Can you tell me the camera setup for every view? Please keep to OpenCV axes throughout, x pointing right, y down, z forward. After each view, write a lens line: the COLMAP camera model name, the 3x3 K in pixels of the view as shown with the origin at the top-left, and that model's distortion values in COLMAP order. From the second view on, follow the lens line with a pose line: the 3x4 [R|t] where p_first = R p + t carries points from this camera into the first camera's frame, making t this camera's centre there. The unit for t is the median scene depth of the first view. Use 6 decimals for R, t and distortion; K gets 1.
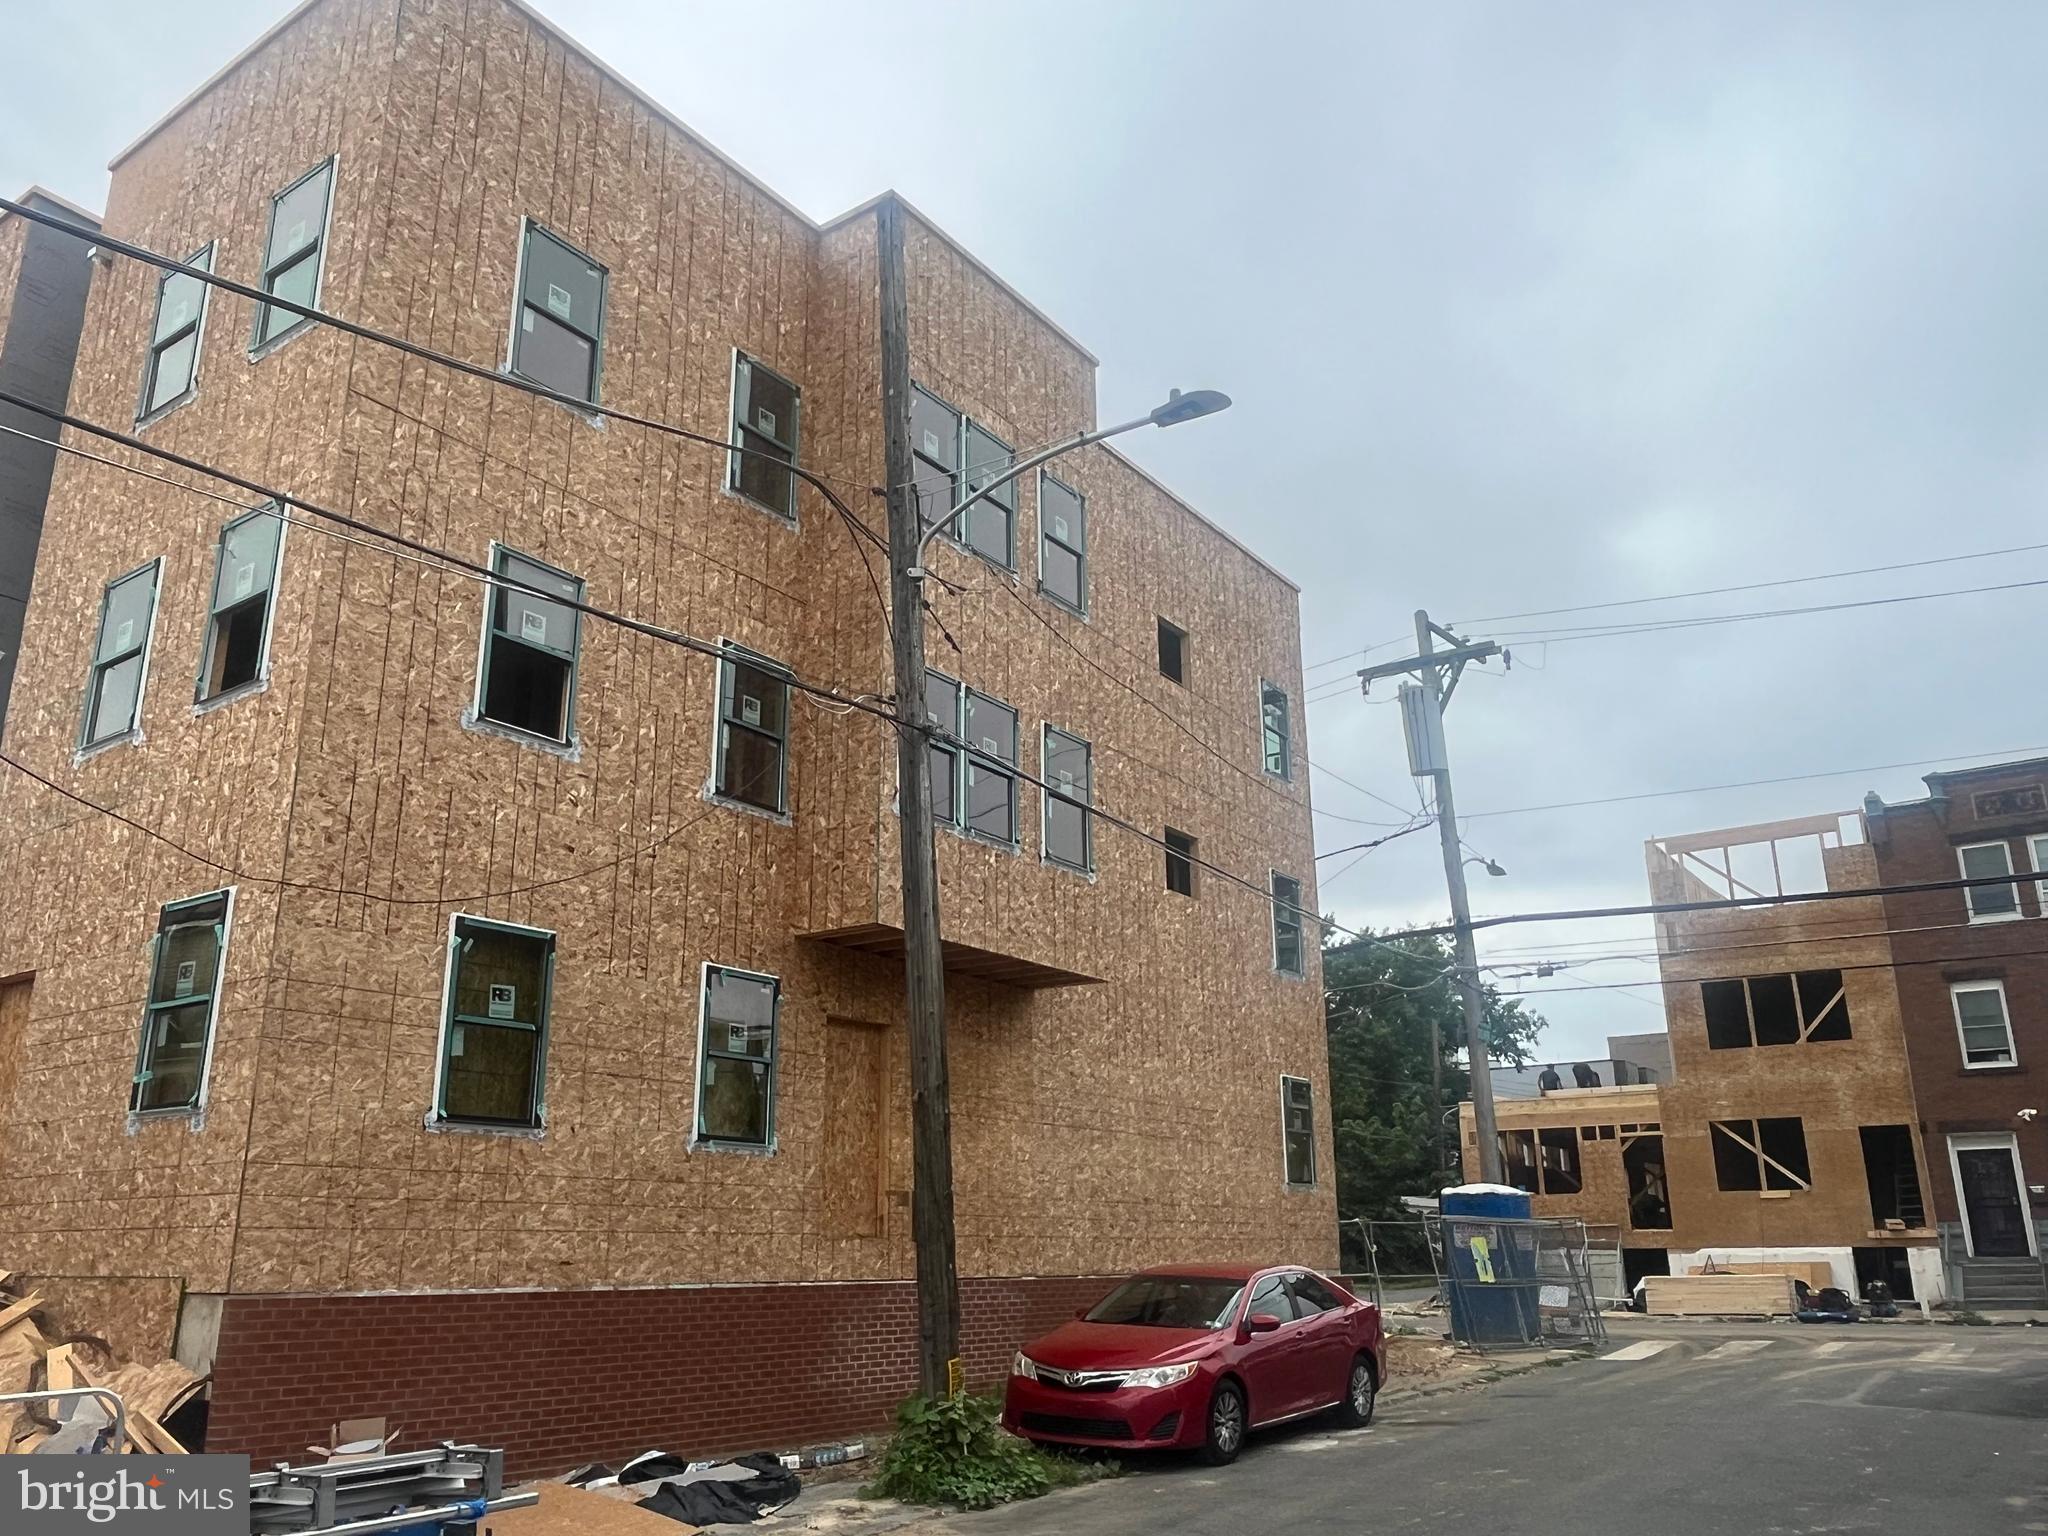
lens RADIAL K [[1686.4, 0, 933.2], [0, 1686.4, 735.2], [0, 0, 1]] dist [0.010979, -0.015664]
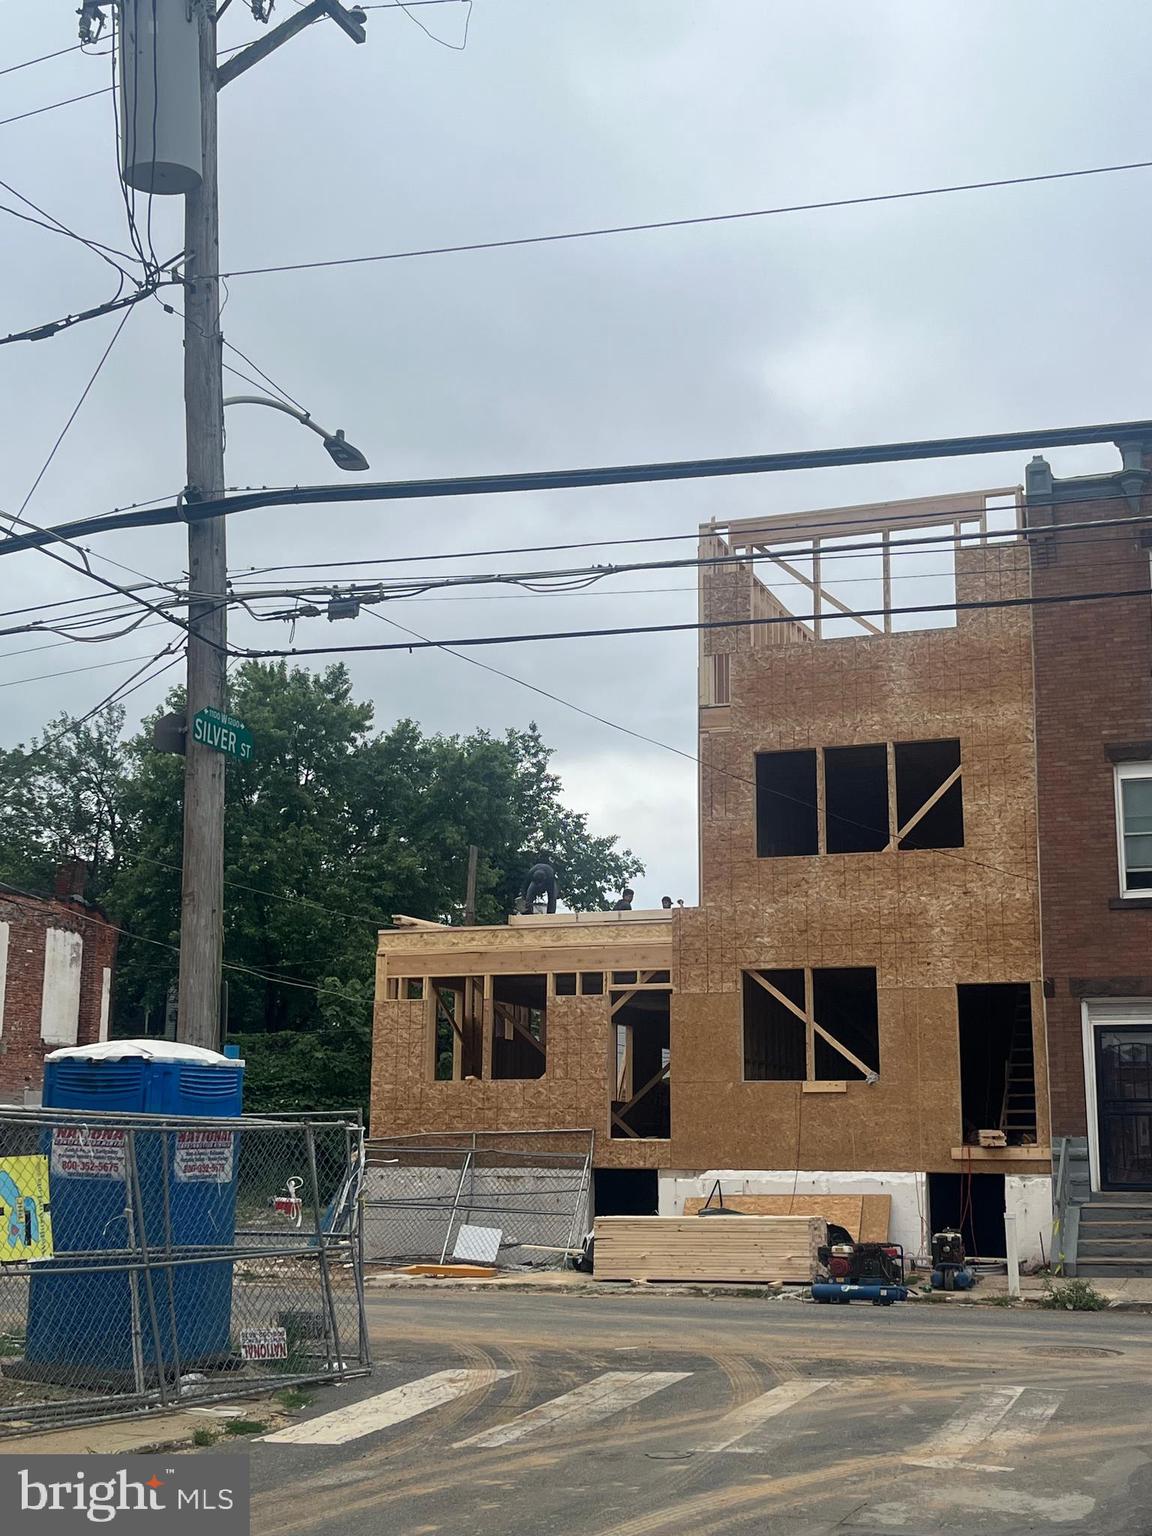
lens RADIAL K [[1857.6, 0, 588.6], [0, 1857.6, 792.1], [0, 0, 1]] dist [0.051886, 0.000000]
pose [[0.966365, 0.060268, 0.250014, 0.236893], [-0.085946, 0.991941, 0.093089, 0.107754], [-0.242389, -0.111446, 0.963757, 0.373199]]
